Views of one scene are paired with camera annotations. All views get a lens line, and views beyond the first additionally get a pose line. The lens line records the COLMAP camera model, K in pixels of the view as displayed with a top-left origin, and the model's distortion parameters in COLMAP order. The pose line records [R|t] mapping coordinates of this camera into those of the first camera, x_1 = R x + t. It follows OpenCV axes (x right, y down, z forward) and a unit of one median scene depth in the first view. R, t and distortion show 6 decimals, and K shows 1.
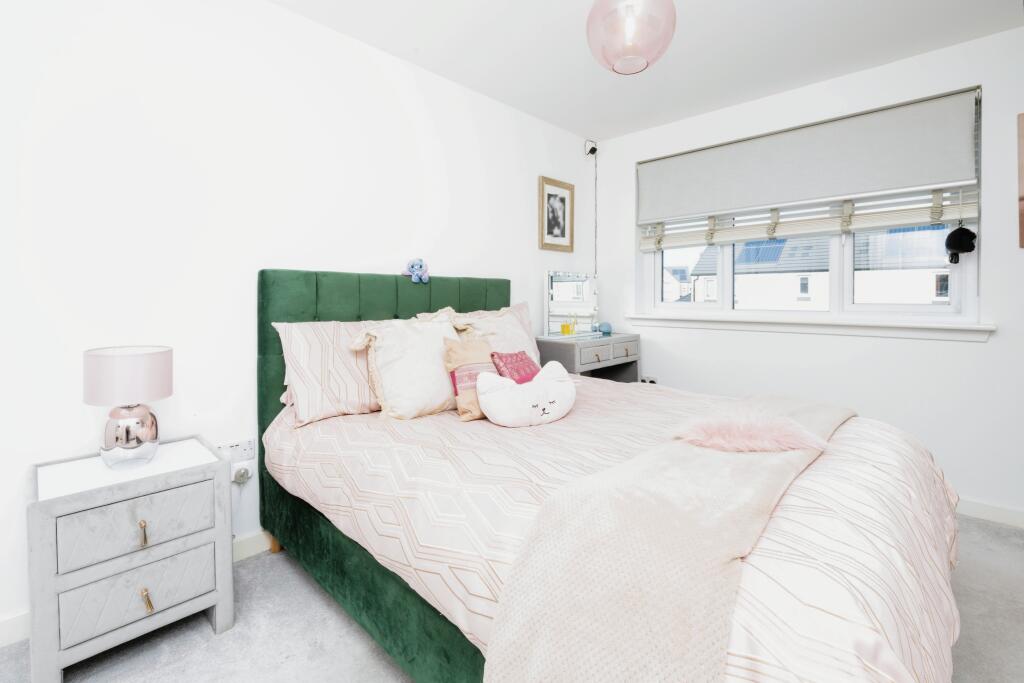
lens RADIAL K [[452.7, 0, 512.6], [0, 452.7, 303.7], [0, 0, 1]] dist [-0.000129, 0.000008]
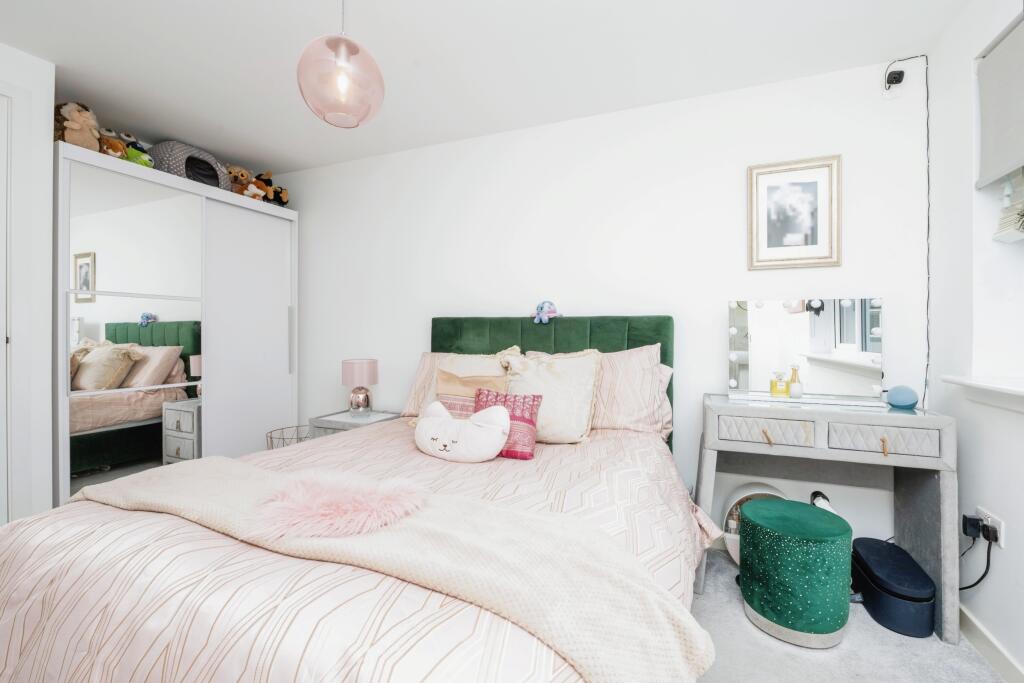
lens RADIAL K [[454.4, 0, 509.4], [0, 454.4, 327.8], [0, 0, 1]] dist [0.000238, 0.000286]
pose [[0.349613, 0.003950, -0.936886, 0.659125], [-0.012388, 0.999923, -0.000407, -0.028720], [0.936812, 0.011748, 0.349635, 0.440400]]
